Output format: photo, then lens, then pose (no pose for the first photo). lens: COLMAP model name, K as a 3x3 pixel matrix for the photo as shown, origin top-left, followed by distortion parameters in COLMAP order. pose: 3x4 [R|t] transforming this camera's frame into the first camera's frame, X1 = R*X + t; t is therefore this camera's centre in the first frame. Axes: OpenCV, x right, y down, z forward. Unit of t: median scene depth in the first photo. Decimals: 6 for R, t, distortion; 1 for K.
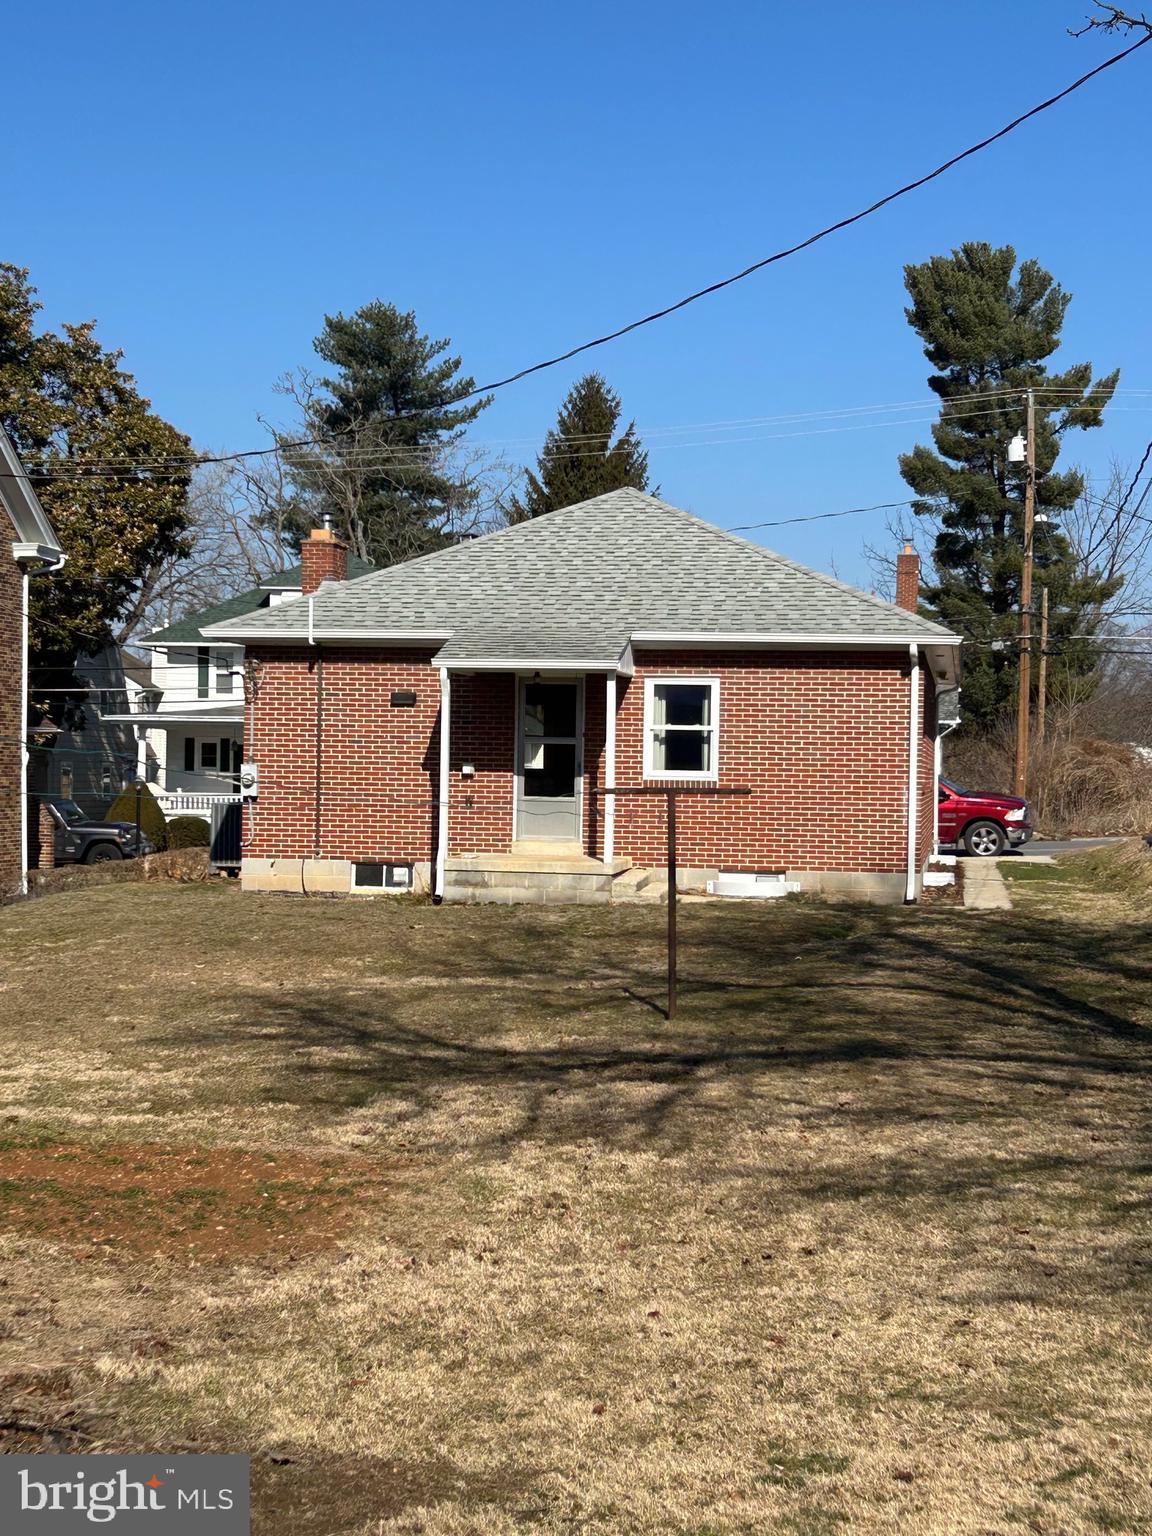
lens RADIAL K [[2370.9, 0, 576.0], [0, 2370.9, 768.0], [0, 0, 1]] dist [0.119979, -0.169243]
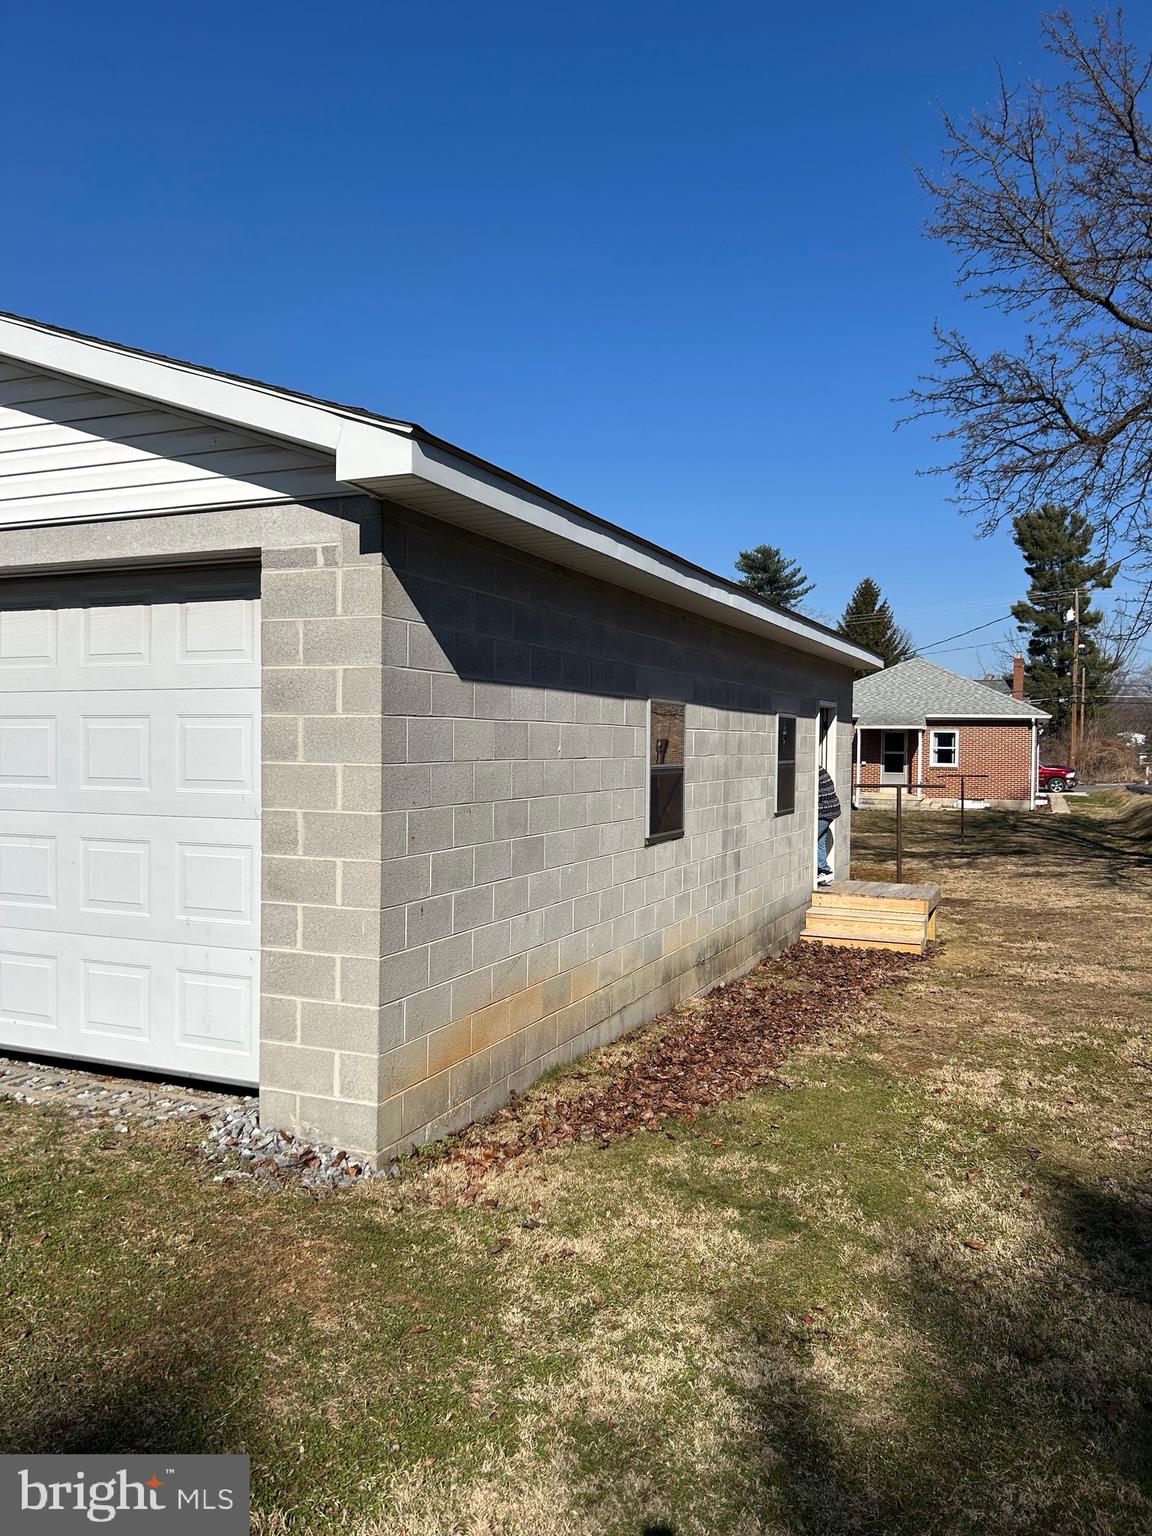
lens RADIAL K [[1147.0, 0, 536.0], [0, 1147.0, 769.1], [0, 0, 1]] dist [-0.005726, -0.002297]
pose [[0.968569, -0.002195, -0.248735, -0.092257], [0.007402, 0.999773, 0.020000, -0.024408], [0.248635, -0.021213, 0.968365, -0.465215]]
